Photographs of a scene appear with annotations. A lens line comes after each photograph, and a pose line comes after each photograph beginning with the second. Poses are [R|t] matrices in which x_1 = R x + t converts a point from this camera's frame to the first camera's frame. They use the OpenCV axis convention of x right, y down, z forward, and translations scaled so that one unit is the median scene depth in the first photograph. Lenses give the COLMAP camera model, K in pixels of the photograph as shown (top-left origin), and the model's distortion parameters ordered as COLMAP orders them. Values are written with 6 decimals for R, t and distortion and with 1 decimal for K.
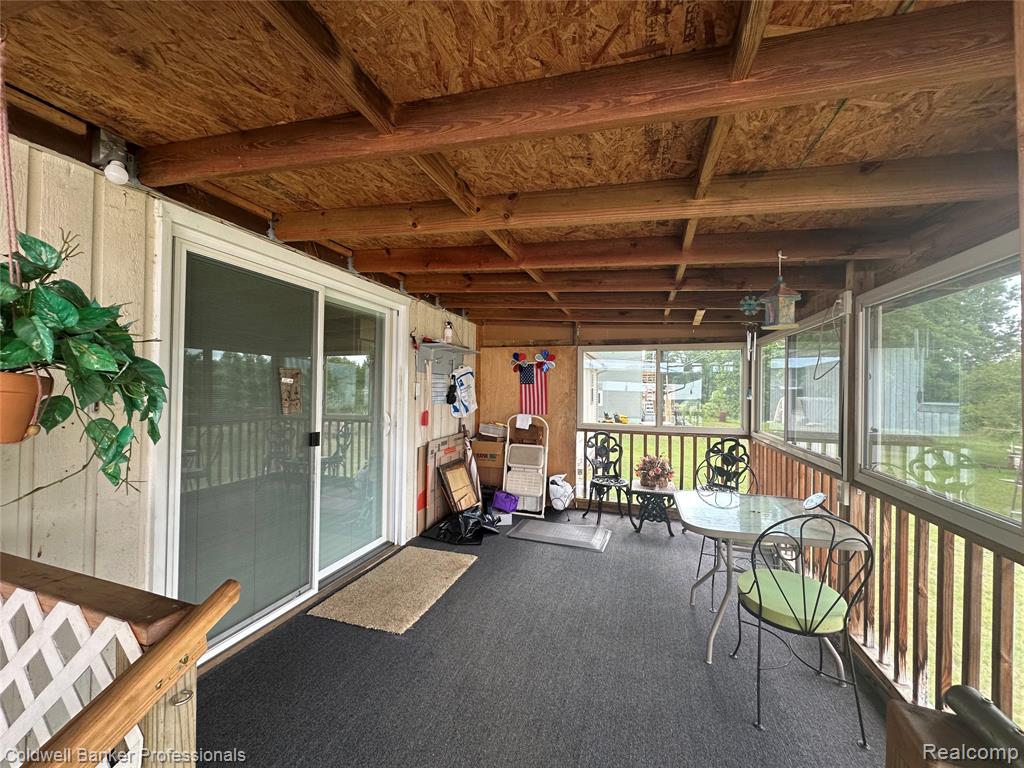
lens RADIAL K [[407.6, 0, 514.5], [0, 407.6, 383.6], [0, 0, 1]] dist [-0.001585, 0.000144]
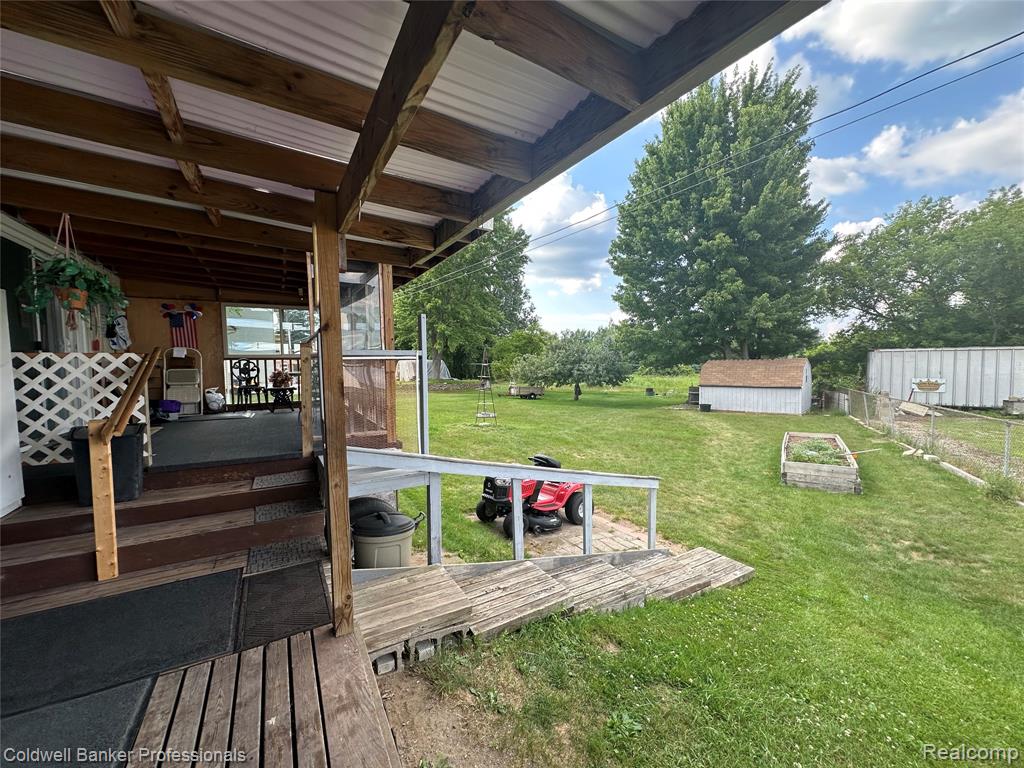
lens RADIAL K [[407.6, 0, 515.1], [0, 407.6, 381.0], [0, 0, 1]] dist [-0.001585, 0.000144]
pose [[0.671010, -0.060784, 0.738953, -0.246211], [0.014131, 0.997501, 0.069219, 0.109841], [-0.741314, -0.036004, 0.670192, -0.819683]]
